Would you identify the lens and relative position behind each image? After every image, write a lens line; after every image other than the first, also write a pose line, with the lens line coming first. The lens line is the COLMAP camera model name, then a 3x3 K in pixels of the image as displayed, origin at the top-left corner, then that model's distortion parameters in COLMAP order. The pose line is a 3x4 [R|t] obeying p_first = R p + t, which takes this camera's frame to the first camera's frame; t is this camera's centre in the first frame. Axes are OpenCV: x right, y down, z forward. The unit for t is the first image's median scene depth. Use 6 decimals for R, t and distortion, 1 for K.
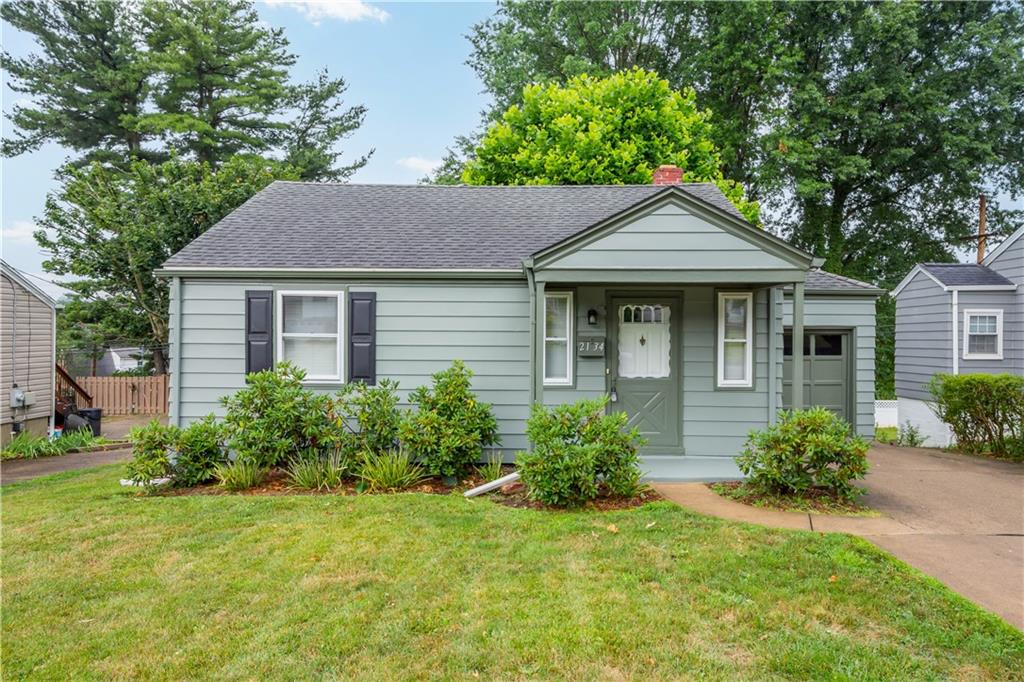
lens RADIAL K [[662.4, 0, 512.6], [0, 662.4, 338.9], [0, 0, 1]] dist [0.019432, -0.004983]
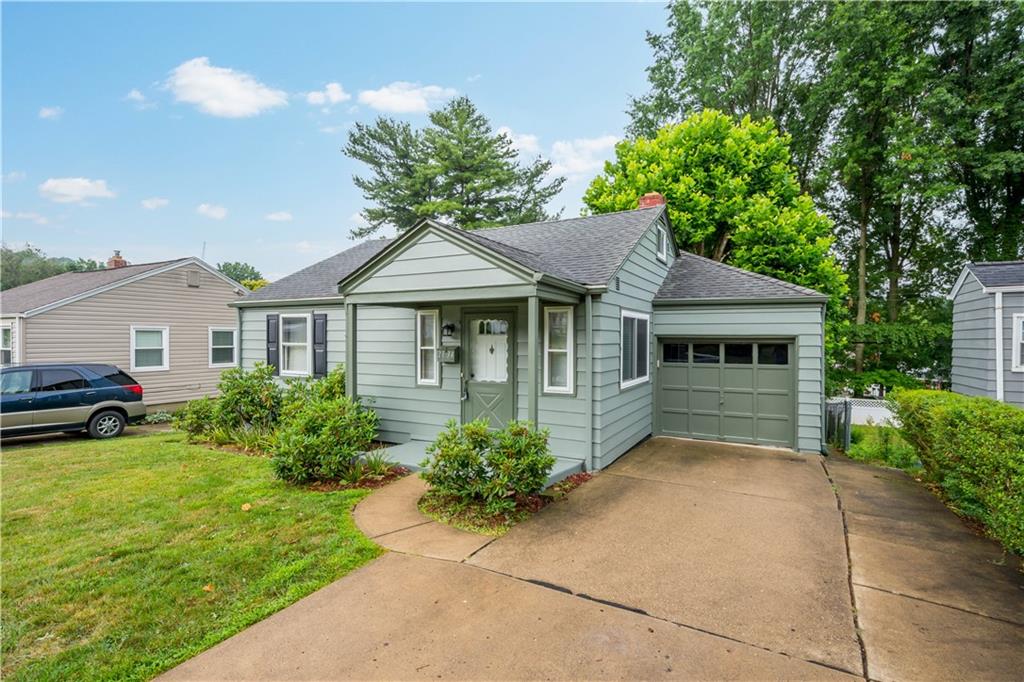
lens RADIAL K [[474.3, 0, 513.0], [0, 474.3, 340.8], [0, 0, 1]] dist [0.008684, -0.000511]
pose [[0.898105, 0.001025, -0.439780, 0.448052], [-0.001747, 0.999998, -0.001237, -0.009150], [0.439778, 0.001879, 0.898105, 0.197411]]
